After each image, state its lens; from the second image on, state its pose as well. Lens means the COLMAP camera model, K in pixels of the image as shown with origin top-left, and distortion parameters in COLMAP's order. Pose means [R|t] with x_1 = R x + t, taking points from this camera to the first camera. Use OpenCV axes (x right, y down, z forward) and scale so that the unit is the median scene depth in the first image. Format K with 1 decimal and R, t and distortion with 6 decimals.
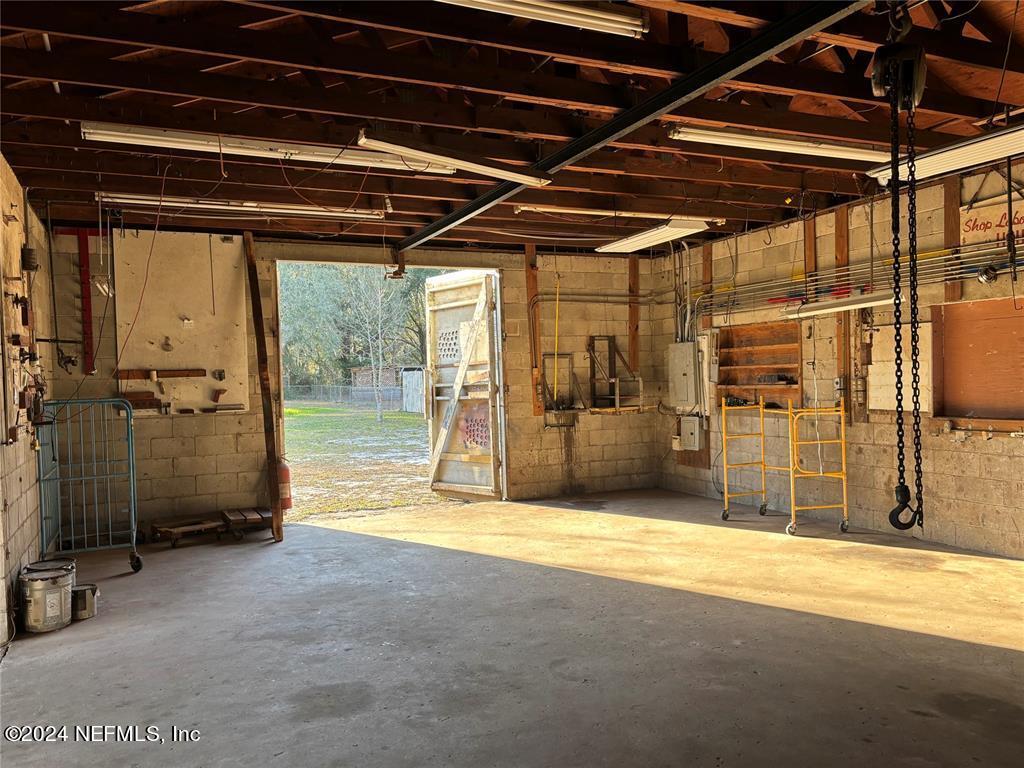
lens RADIAL K [[782.3, 0, 506.8], [0, 782.3, 390.3], [0, 0, 1]] dist [0.041309, -0.052484]
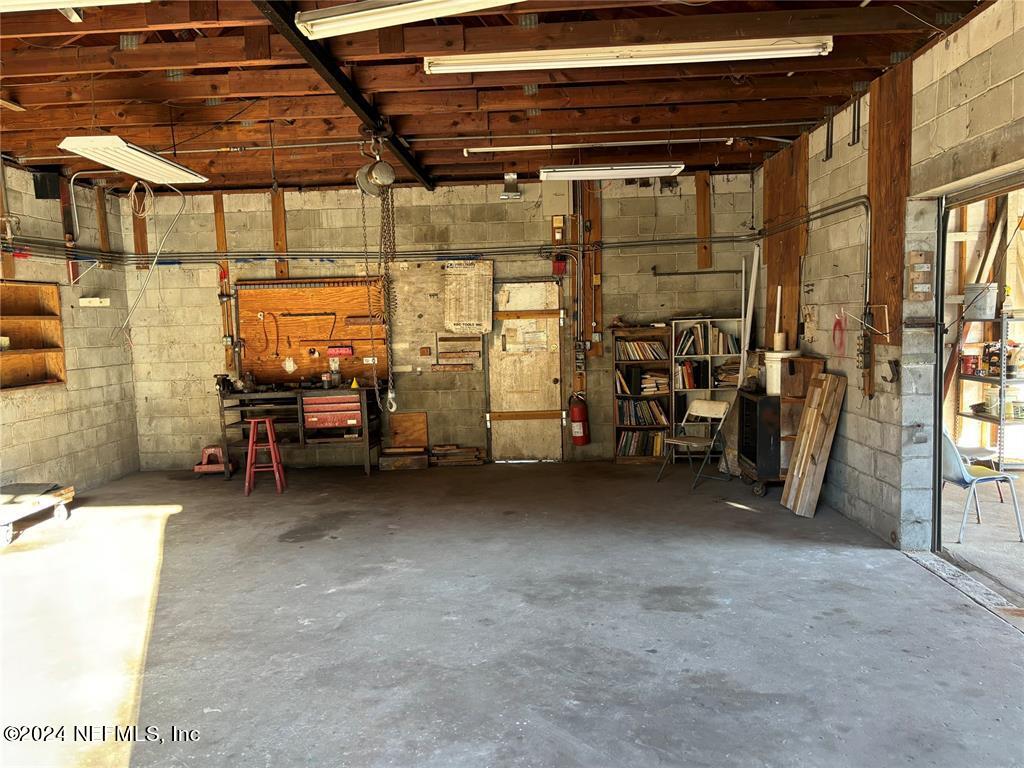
lens RADIAL K [[784.6, 0, 510.4], [0, 784.6, 389.1], [0, 0, 1]] dist [0.055382, -0.055828]
pose [[-0.887856, 0.018809, 0.459737, -0.268159], [0.066986, 0.993803, 0.088707, -0.013371], [-0.455220, 0.109556, -0.883613, 1.040045]]
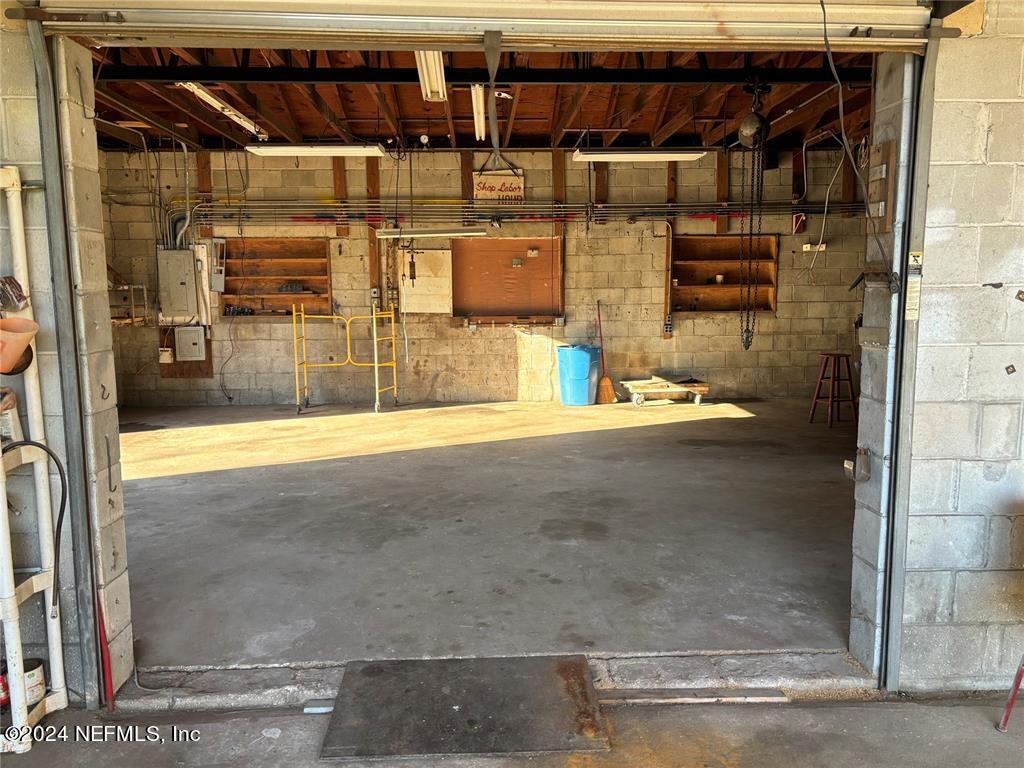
lens RADIAL K [[784.6, 0, 510.4], [0, 784.6, 389.1], [0, 0, 1]] dist [0.055382, -0.055828]
pose [[0.375178, -0.091079, 0.922468, -0.678930], [0.013173, 0.995585, 0.092941, 0.030792], [-0.926859, -0.022718, 0.374721, 0.317398]]
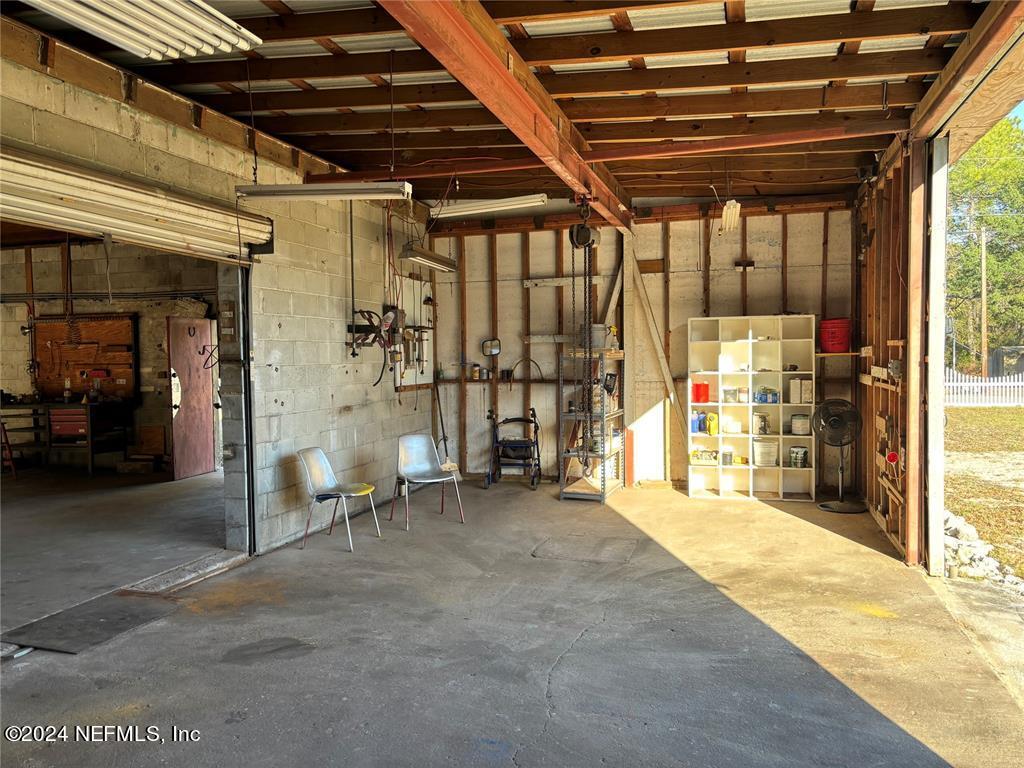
lens RADIAL K [[776.6, 0, 512.0], [0, 776.6, 384.0], [0, 0, 1]] dist [0.027076, -0.003280]
pose [[-0.747958, 0.015330, 0.663569, -0.997040], [0.051156, 0.998091, 0.034603, 0.024840], [-0.661771, 0.059827, -0.747315, 0.697012]]
